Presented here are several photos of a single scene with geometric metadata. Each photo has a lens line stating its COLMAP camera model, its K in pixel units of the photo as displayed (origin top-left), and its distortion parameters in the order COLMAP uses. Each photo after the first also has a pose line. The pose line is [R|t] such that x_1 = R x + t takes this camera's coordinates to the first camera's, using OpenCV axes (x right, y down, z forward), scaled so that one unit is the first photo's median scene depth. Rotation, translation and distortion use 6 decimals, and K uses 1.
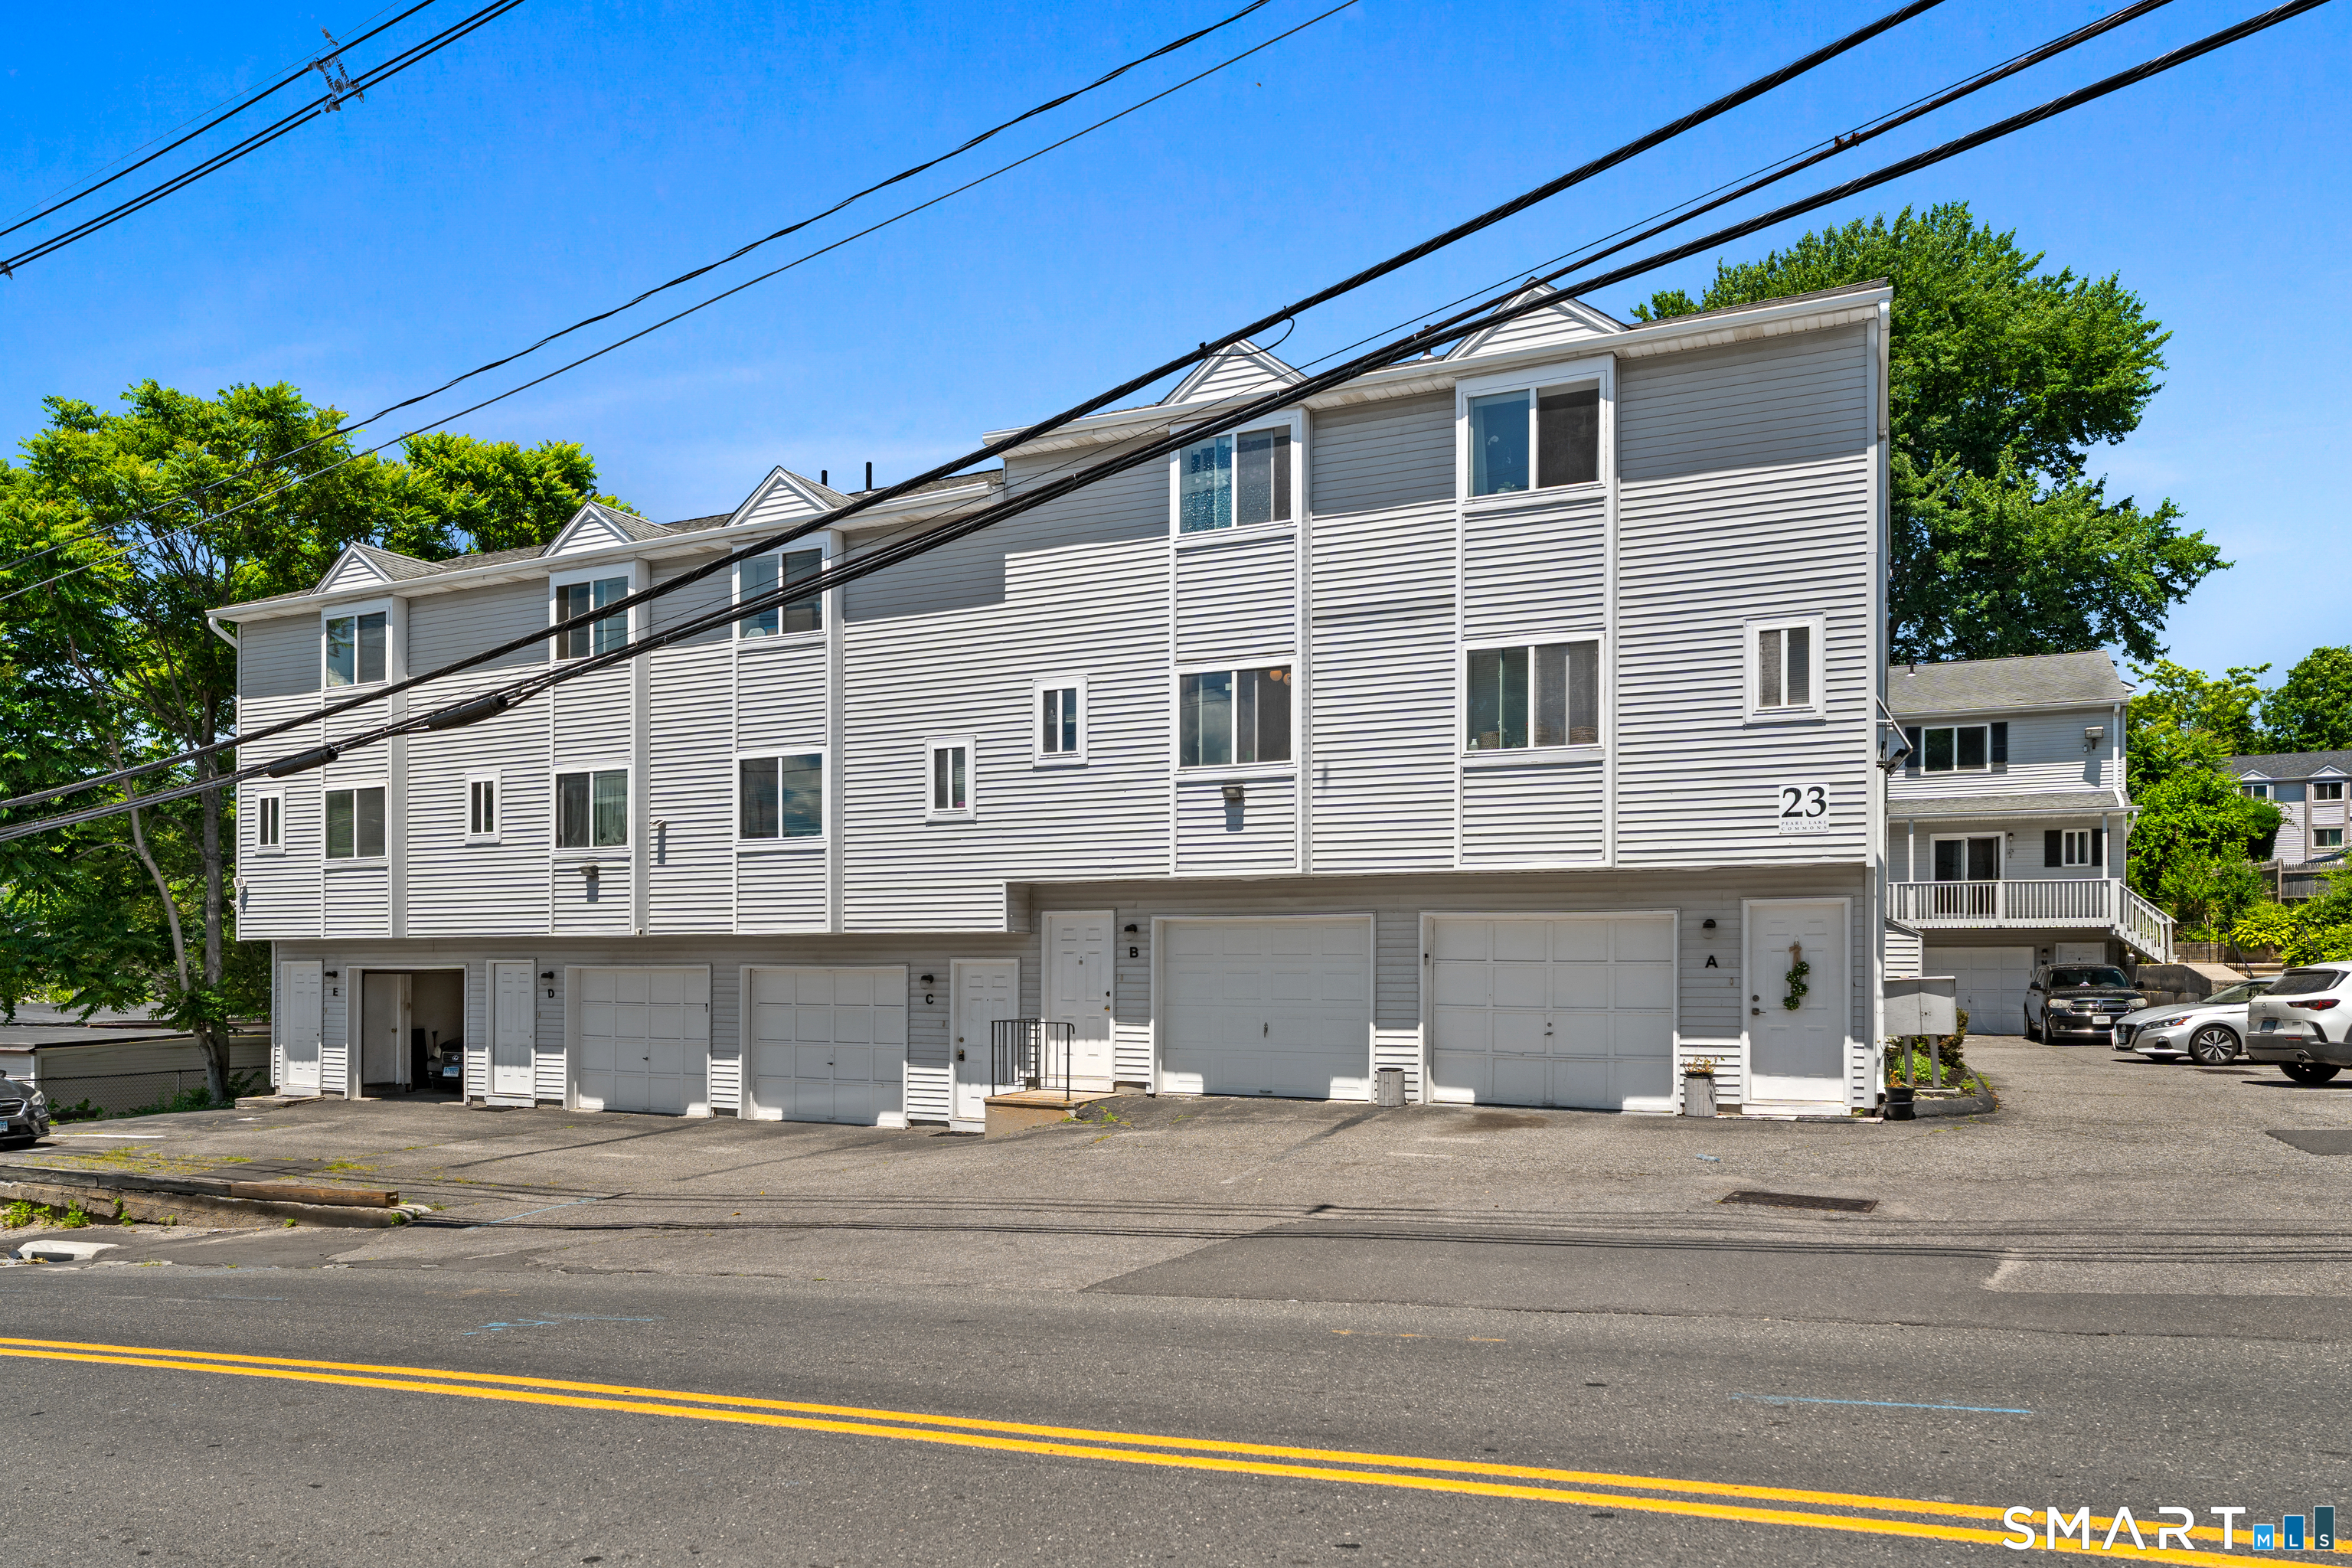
lens RADIAL K [[1525.2, 0, 1176.0], [0, 1525.2, 784.0], [0, 0, 1]] dist [-0.007203, 0.000023]
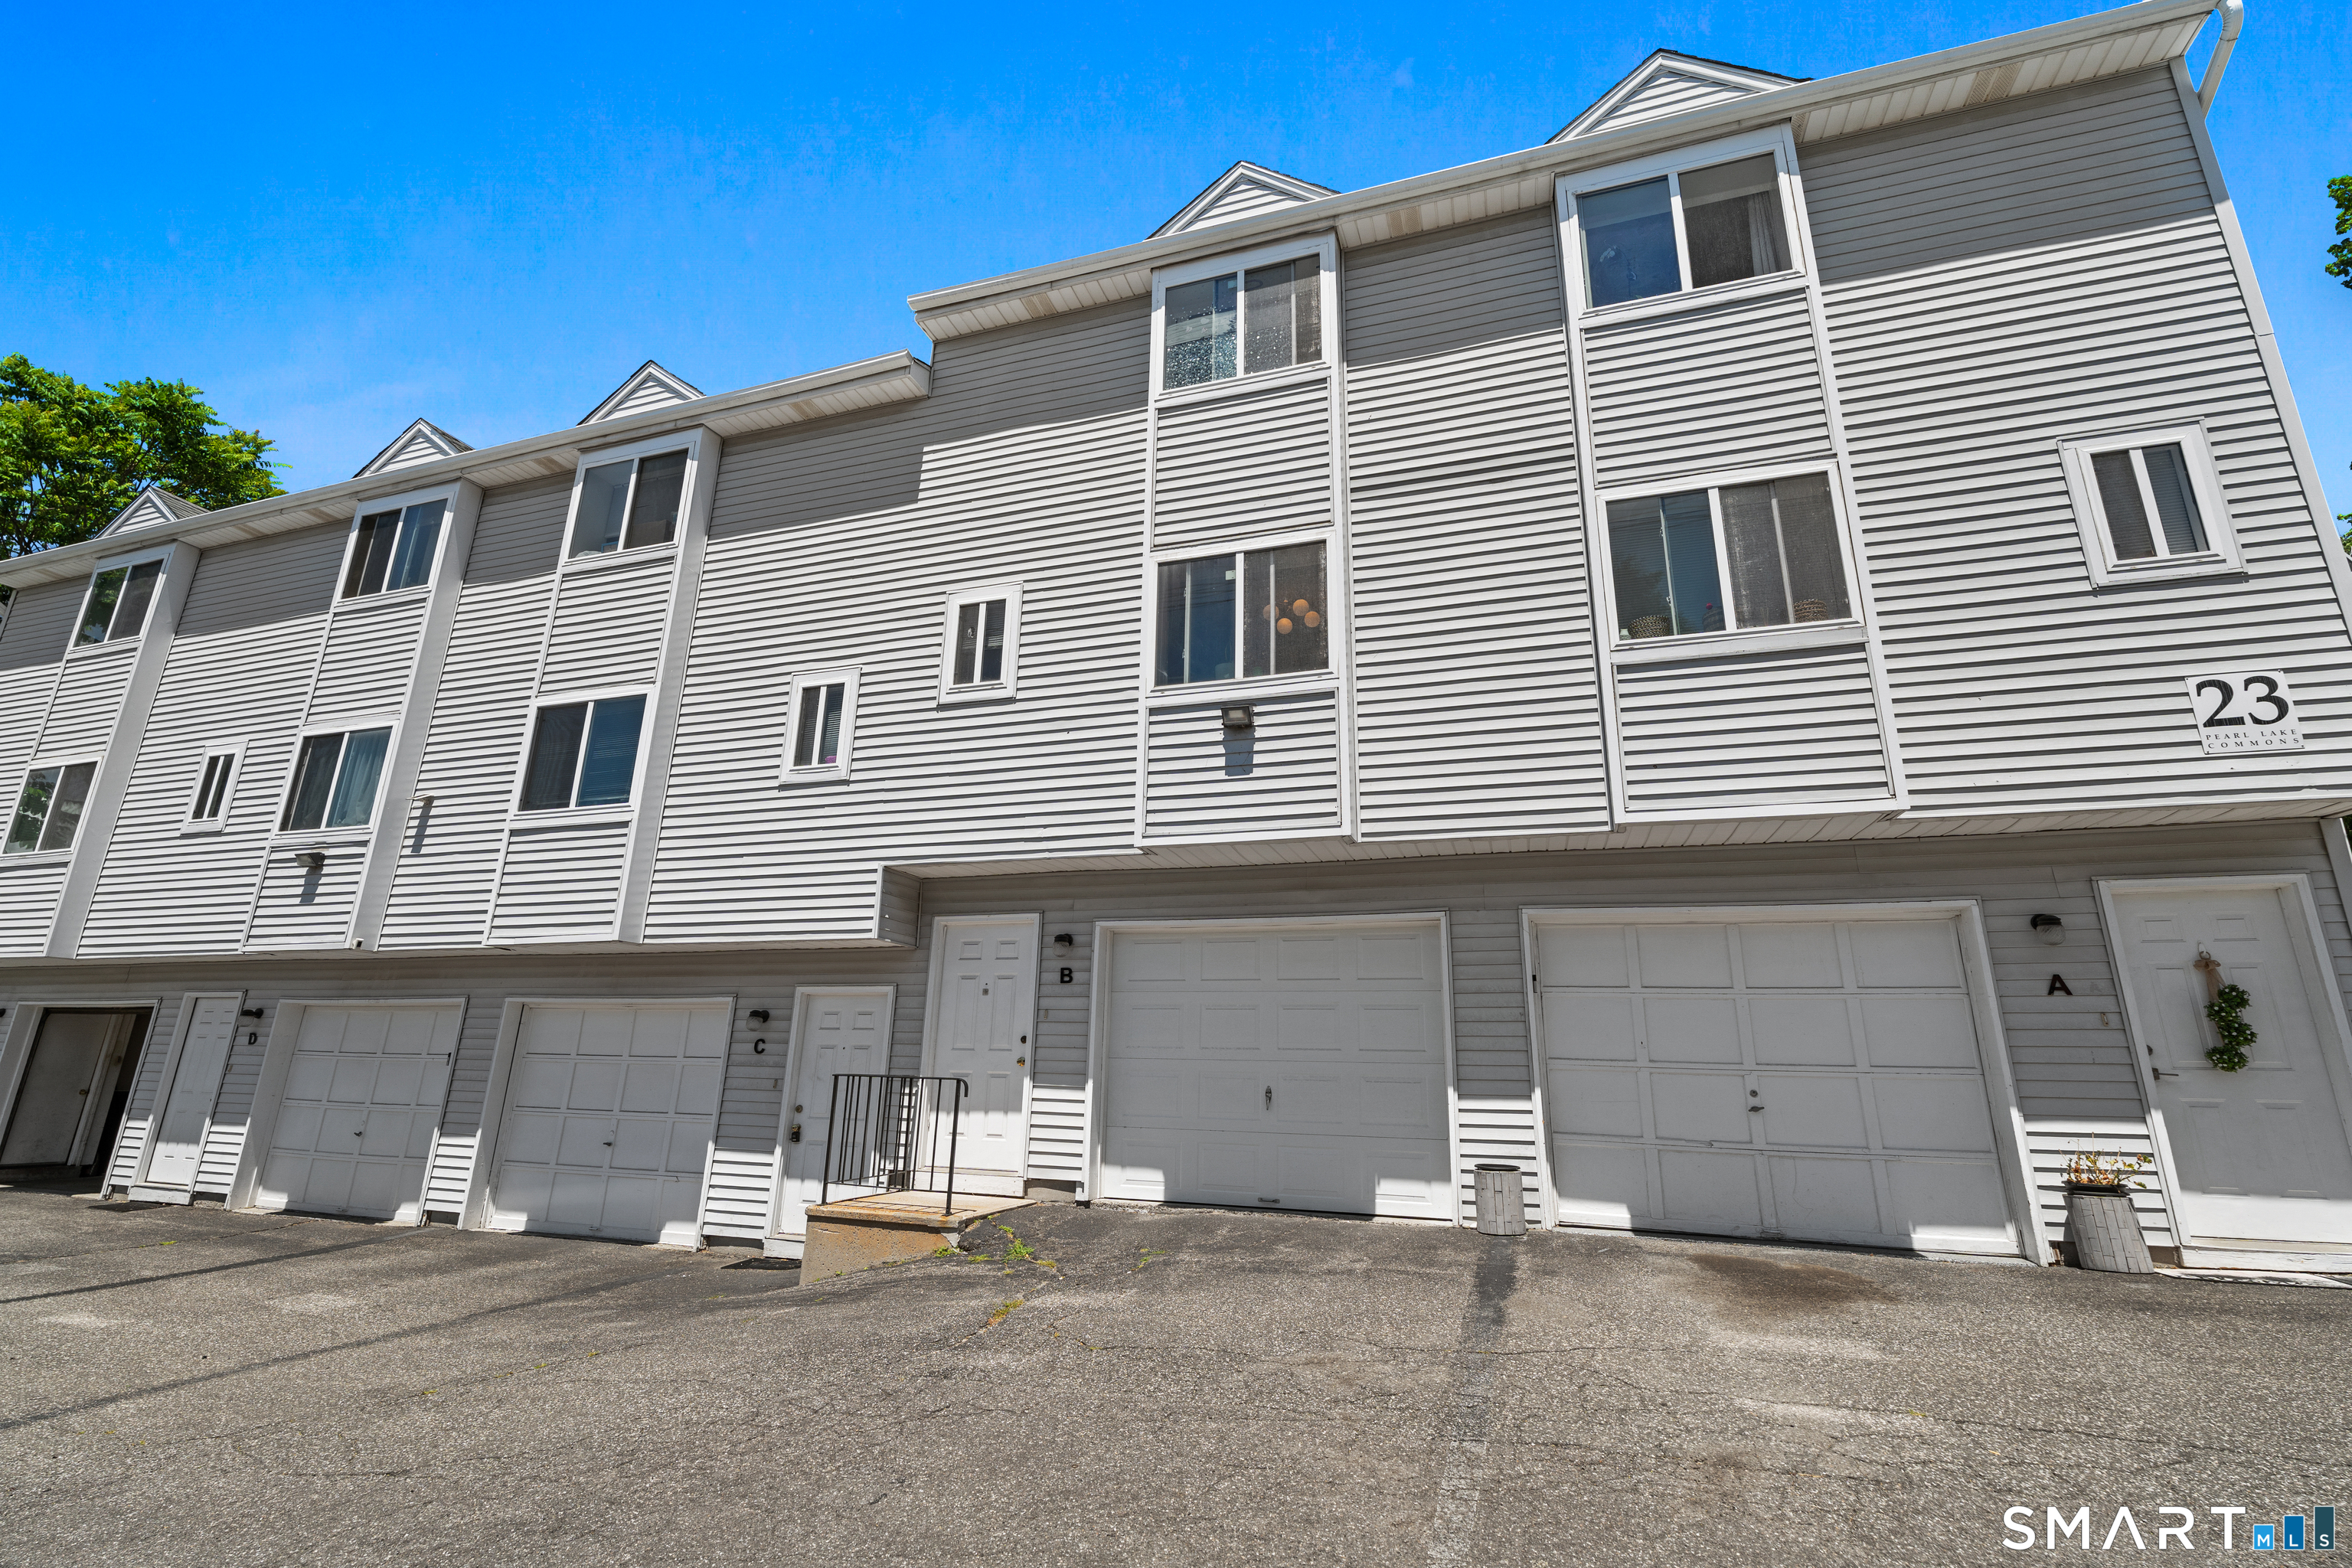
lens RADIAL K [[1056.2, 0, 1181.0], [0, 1056.2, 728.7], [0, 0, 1]] dist [0.002897, 0.000366]
pose [[0.993432, 0.054979, 0.100346, -0.030573], [-0.034068, 0.979346, -0.199300, 0.095883], [-0.109231, 0.194573, 0.974787, 0.523156]]
